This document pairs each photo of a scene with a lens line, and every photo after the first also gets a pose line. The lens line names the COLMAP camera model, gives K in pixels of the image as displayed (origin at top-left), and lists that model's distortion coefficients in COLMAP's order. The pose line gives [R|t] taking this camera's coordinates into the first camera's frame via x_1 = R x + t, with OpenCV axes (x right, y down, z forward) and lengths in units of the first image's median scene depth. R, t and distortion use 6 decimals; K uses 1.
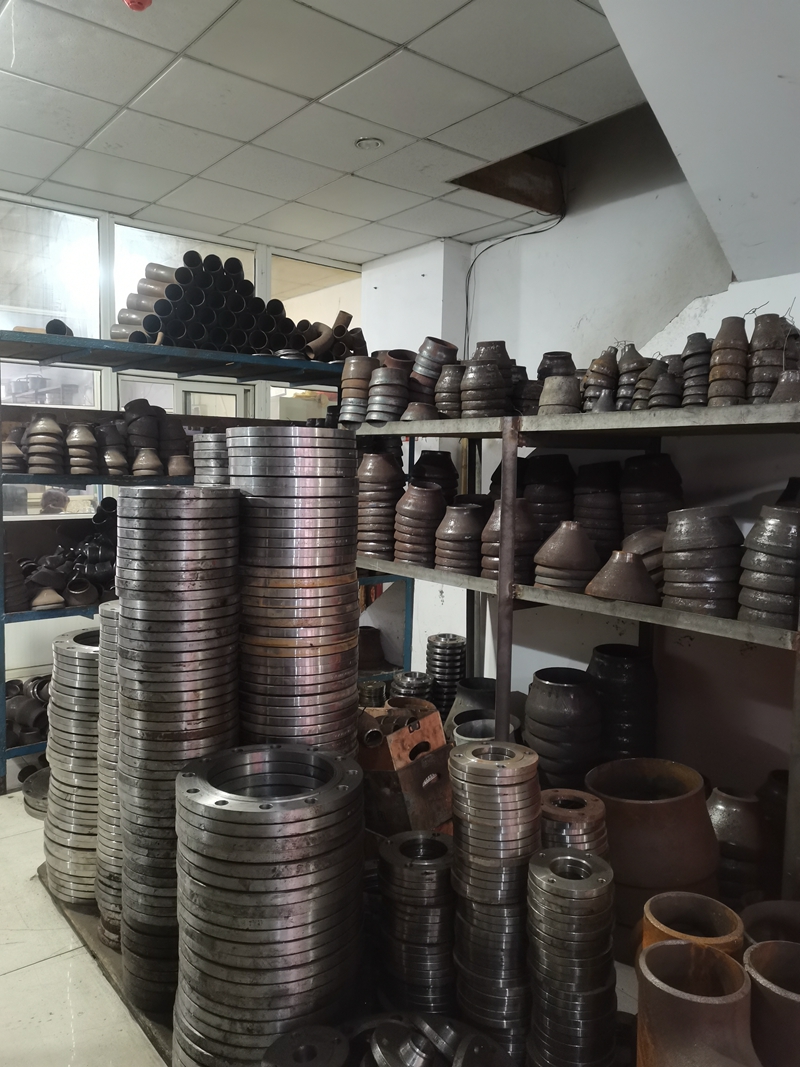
lens RADIAL K [[824.5, 0, 406.9], [0, 824.5, 531.3], [0, 0, 1]] dist [0.045928, -0.021580]
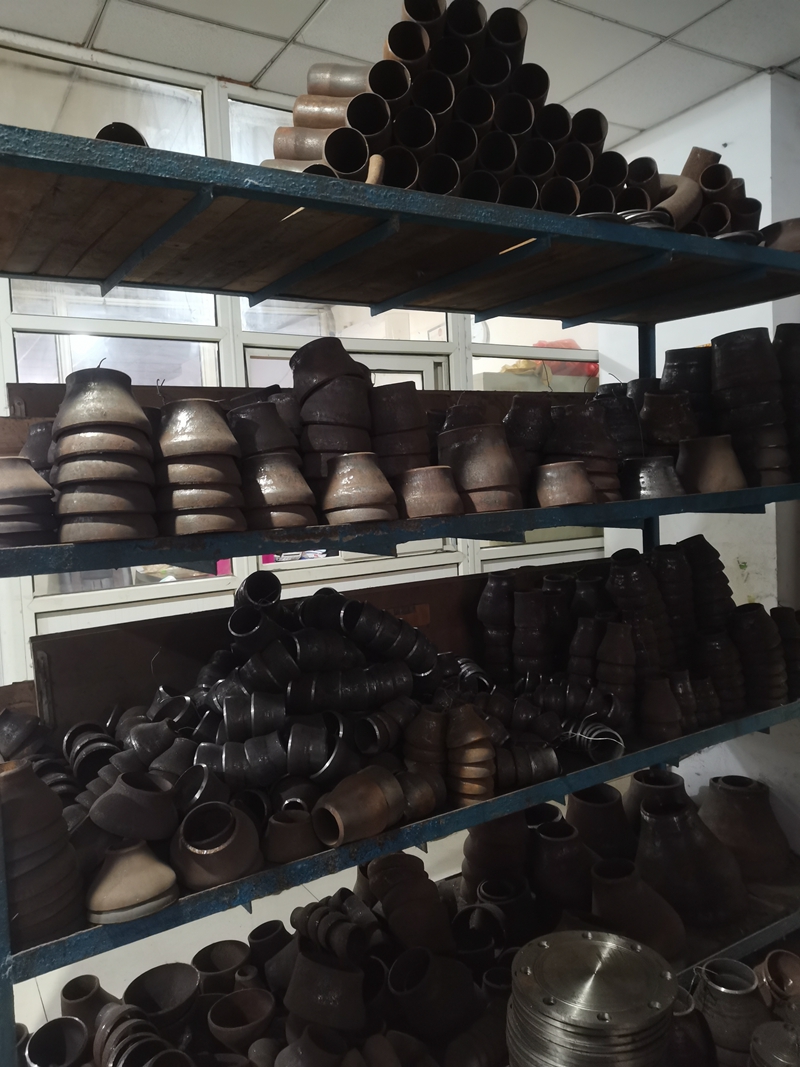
lens RADIAL K [[824.5, 0, 396.5], [0, 824.5, 536.1], [0, 0, 1]] dist [0.045928, -0.021580]
pose [[0.989756, -0.054582, -0.131924, -0.247016], [0.053490, 0.998499, -0.011808, -0.055566], [0.132370, 0.004631, 0.991189, 0.617711]]
